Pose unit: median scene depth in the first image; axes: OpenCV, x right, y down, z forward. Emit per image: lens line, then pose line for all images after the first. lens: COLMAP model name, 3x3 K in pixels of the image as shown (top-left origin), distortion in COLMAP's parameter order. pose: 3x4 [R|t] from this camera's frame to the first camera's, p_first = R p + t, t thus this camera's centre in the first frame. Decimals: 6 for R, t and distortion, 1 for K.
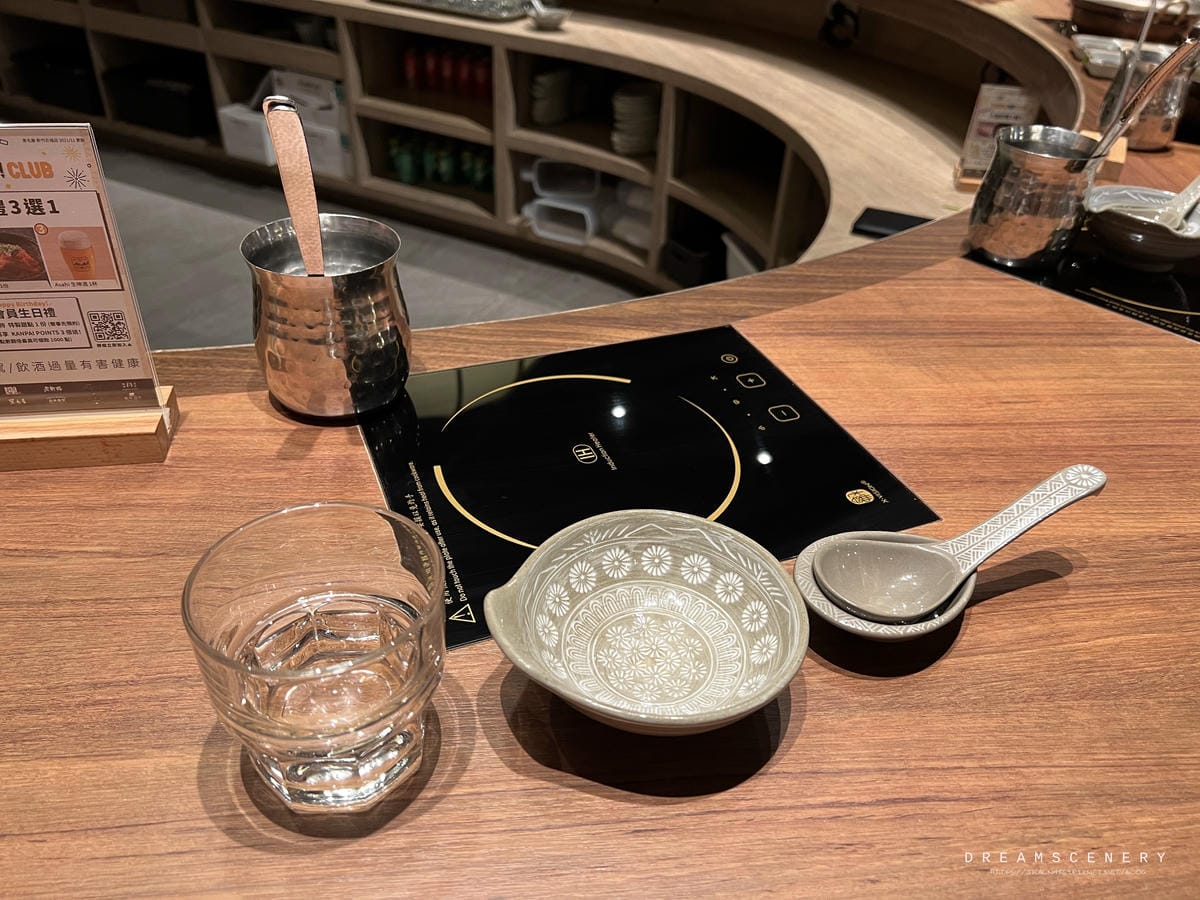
lens RADIAL K [[842.7, 0, 600.0], [0, 842.7, 450.0], [0, 0, 1]] dist [0.052654, -0.072726]
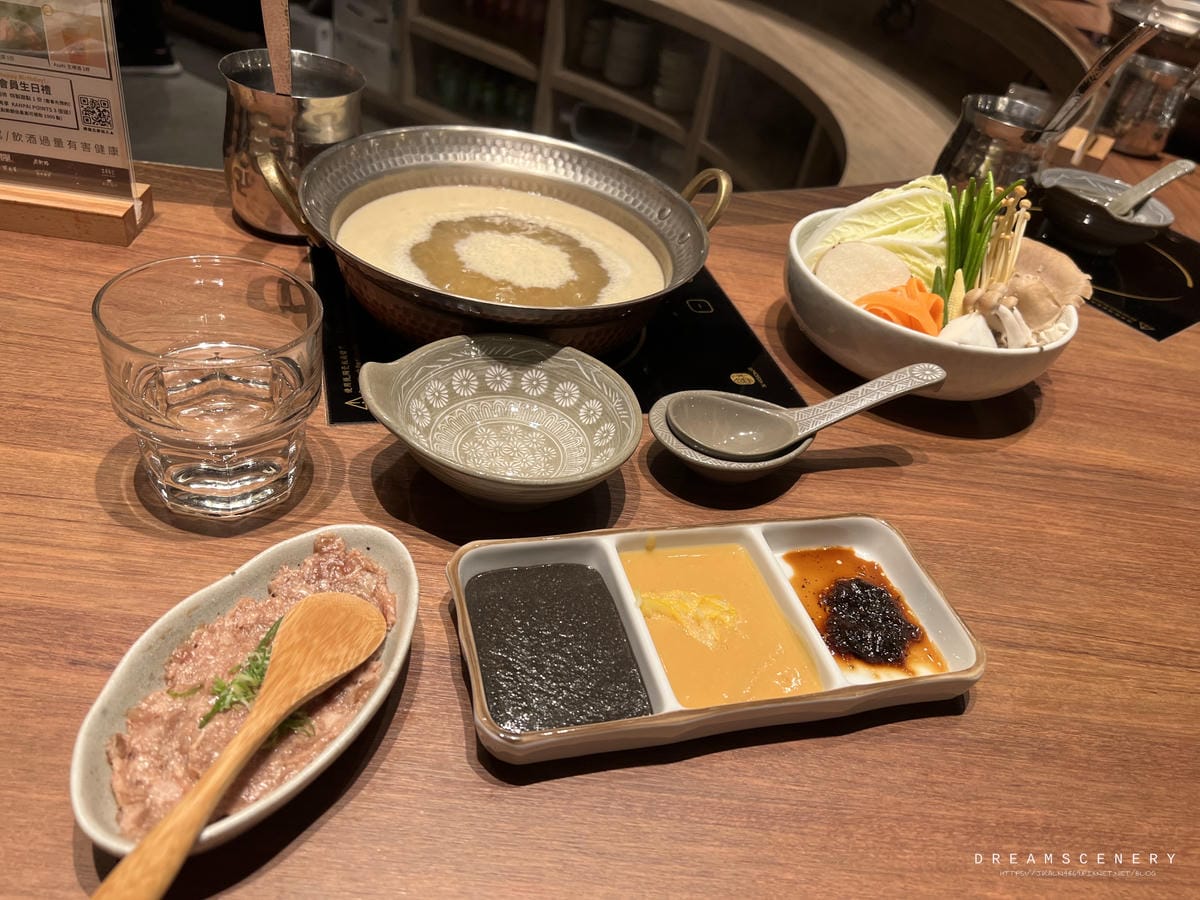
lens RADIAL K [[842.7, 0, 600.0], [0, 842.7, 450.0], [0, 0, 1]] dist [0.052654, -0.072726]
pose [[0.987252, 0.158678, -0.012475, 0.165084], [-0.158199, 0.986859, 0.032907, 0.153439], [0.017532, -0.030514, 0.999381, -0.117331]]
